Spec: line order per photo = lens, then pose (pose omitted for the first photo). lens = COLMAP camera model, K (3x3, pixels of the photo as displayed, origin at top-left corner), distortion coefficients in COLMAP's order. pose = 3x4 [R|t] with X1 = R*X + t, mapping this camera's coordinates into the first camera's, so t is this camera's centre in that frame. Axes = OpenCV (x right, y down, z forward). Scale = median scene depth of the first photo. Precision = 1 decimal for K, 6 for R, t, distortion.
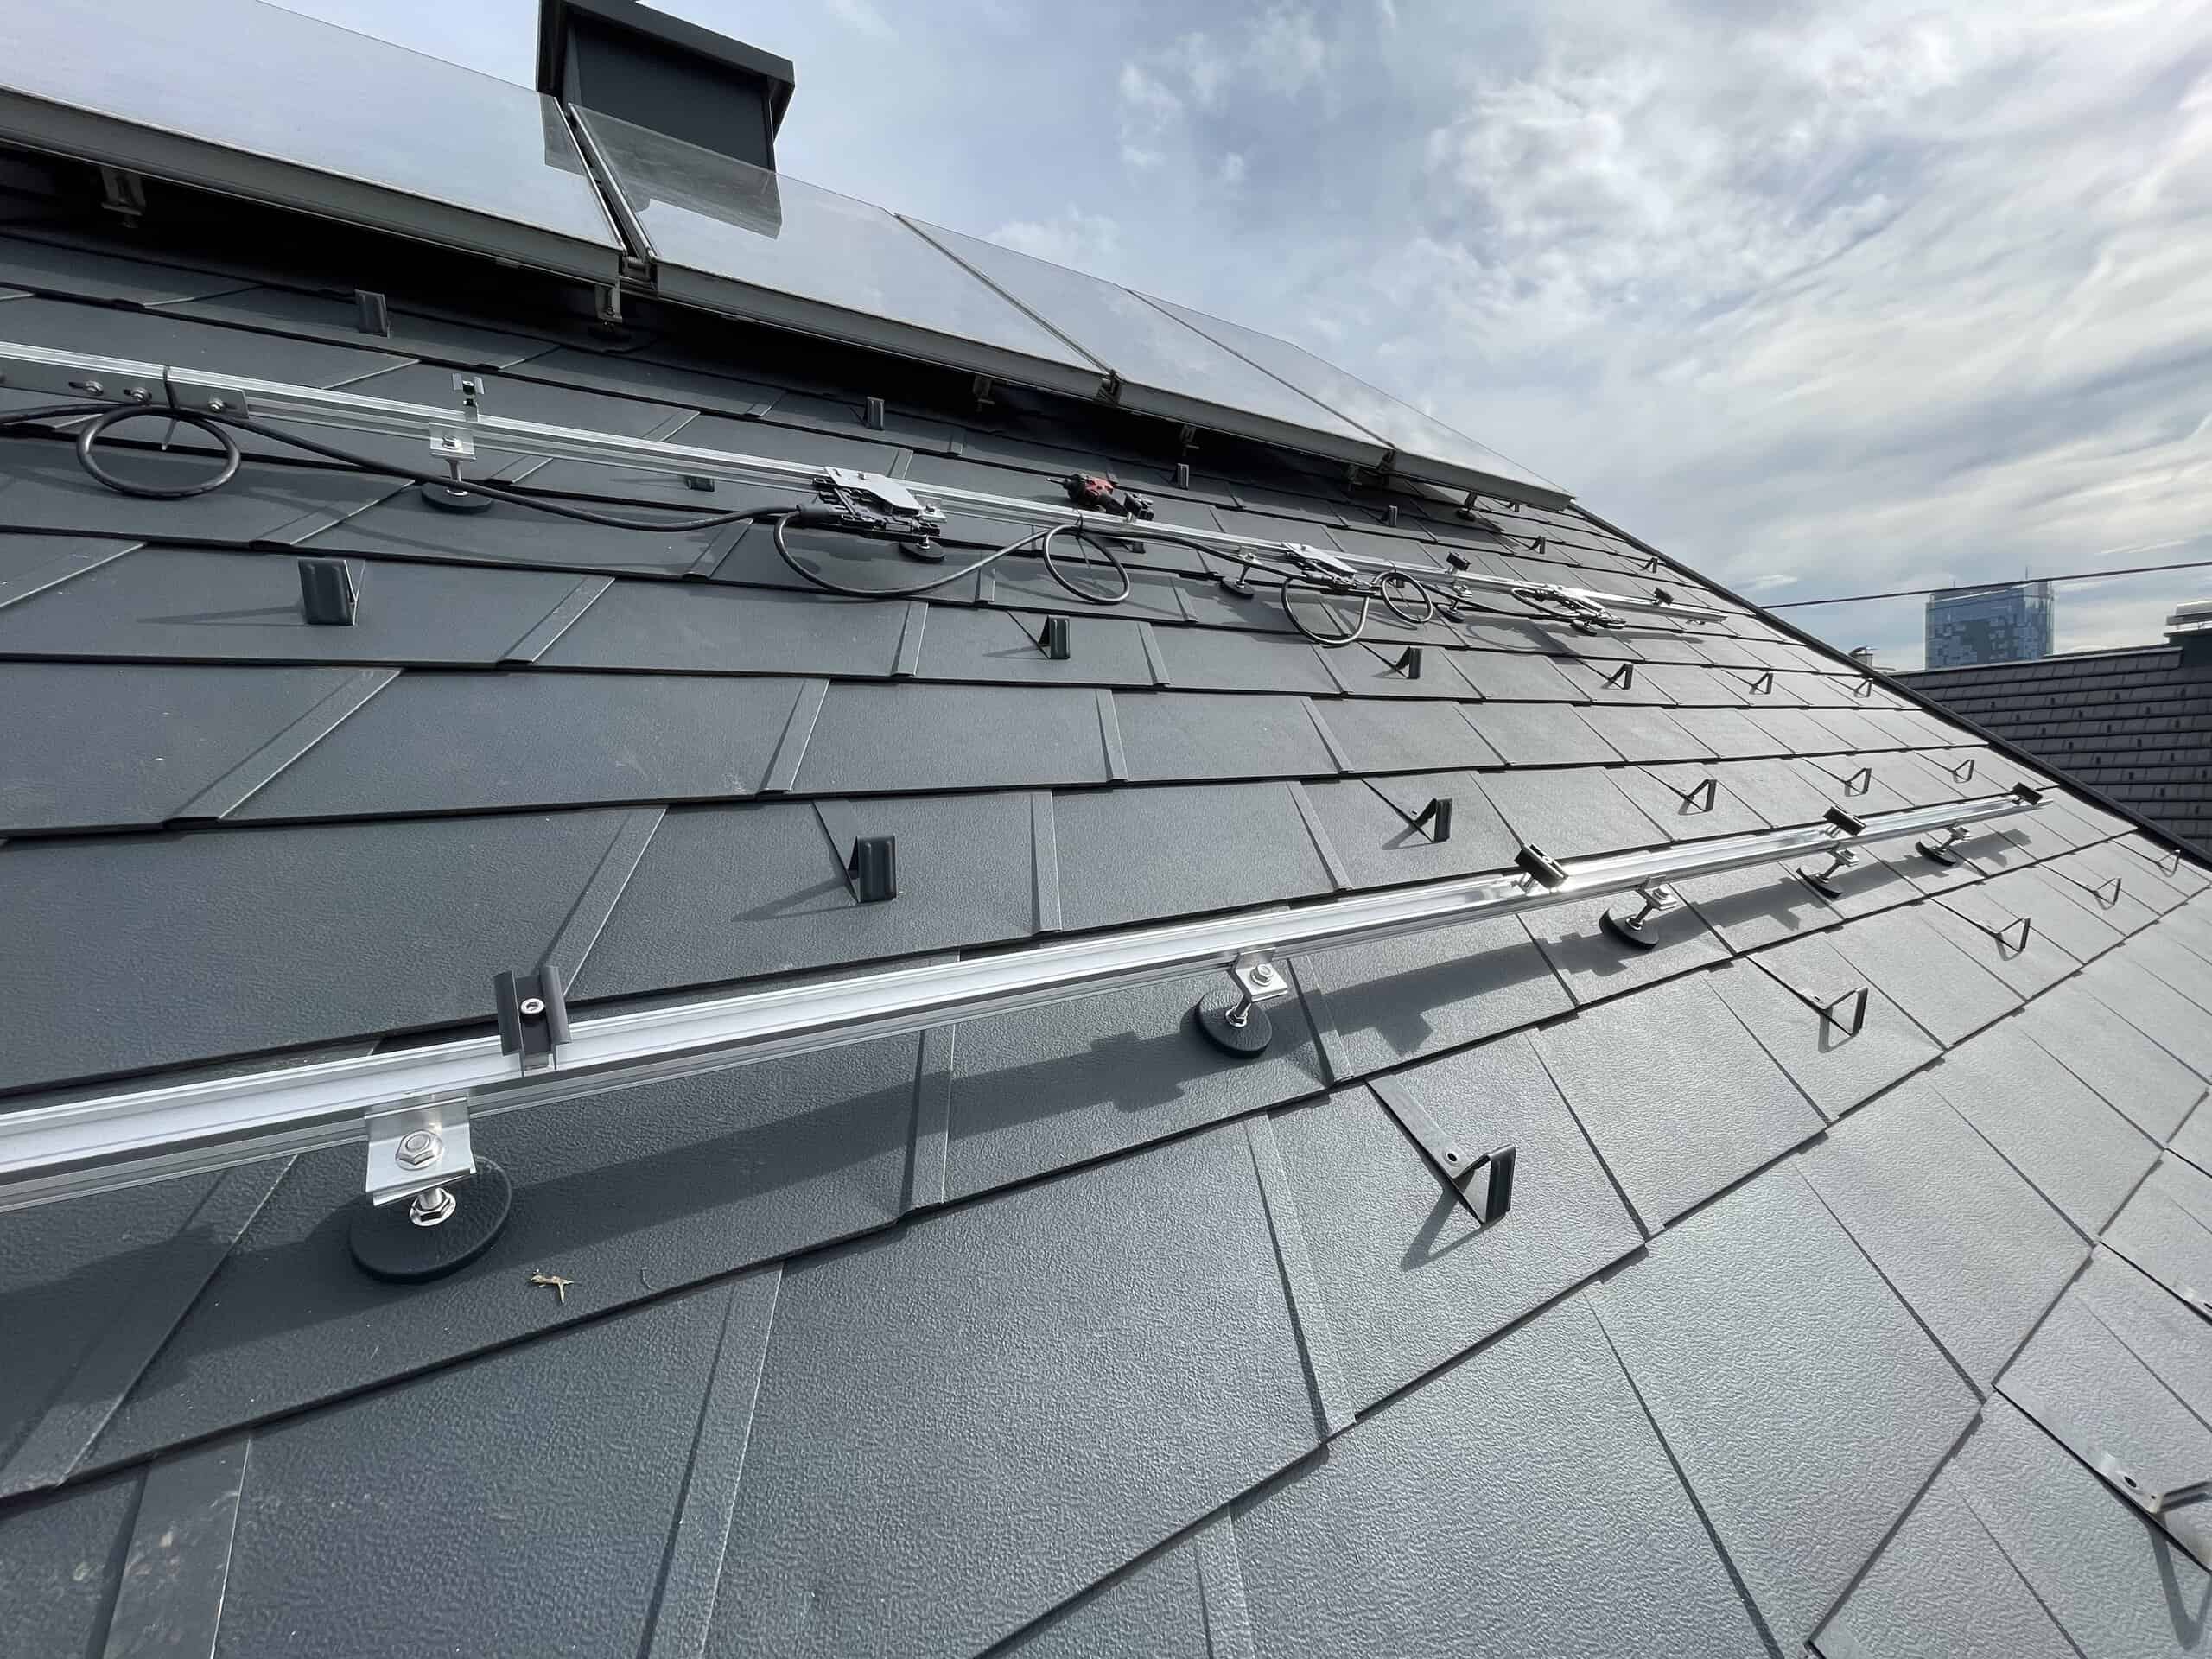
lens RADIAL K [[887.8, 0, 1106.0], [0, 887.8, 829.5], [0, 0, 1]] dist [-0.006243, 0.000790]
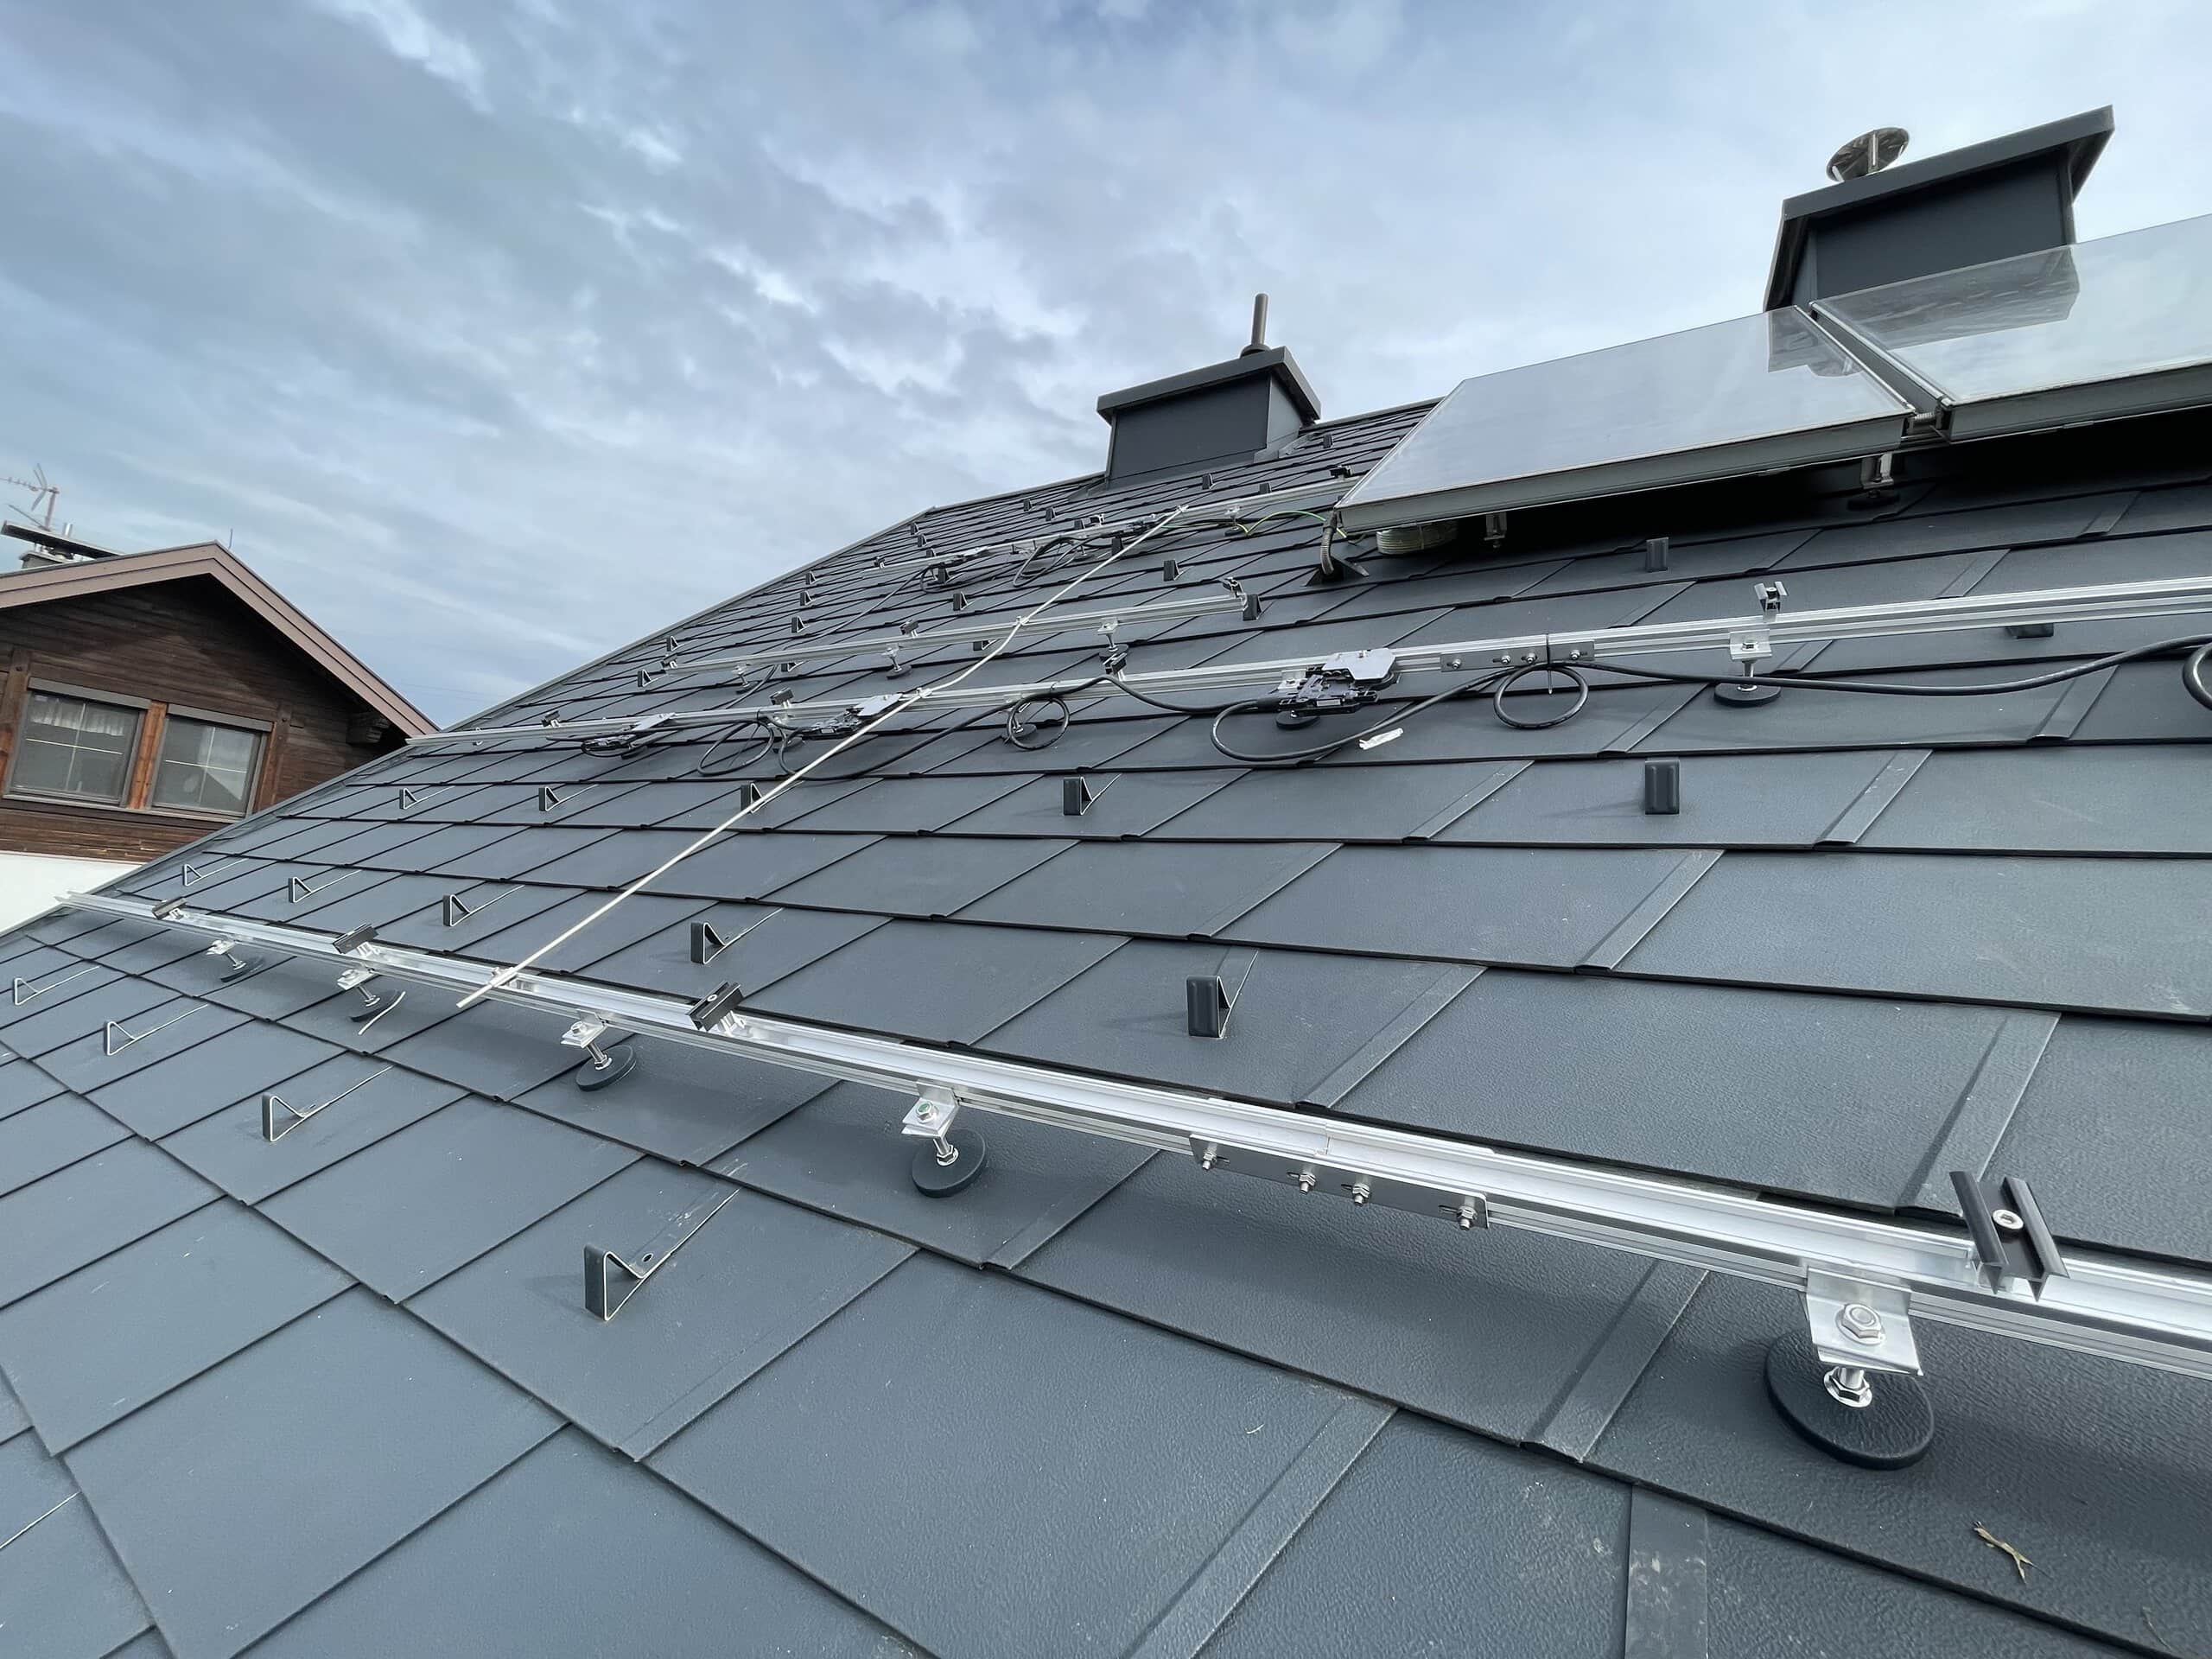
lens RADIAL K [[887.8, 0, 1106.0], [0, 887.8, 829.5], [0, 0, 1]] dist [-0.006243, 0.000790]
pose [[0.422617, -0.022895, -0.906019, -0.102088], [-0.150955, 0.983938, -0.095278, 0.014509], [0.893649, 0.177035, 0.412372, -0.145149]]
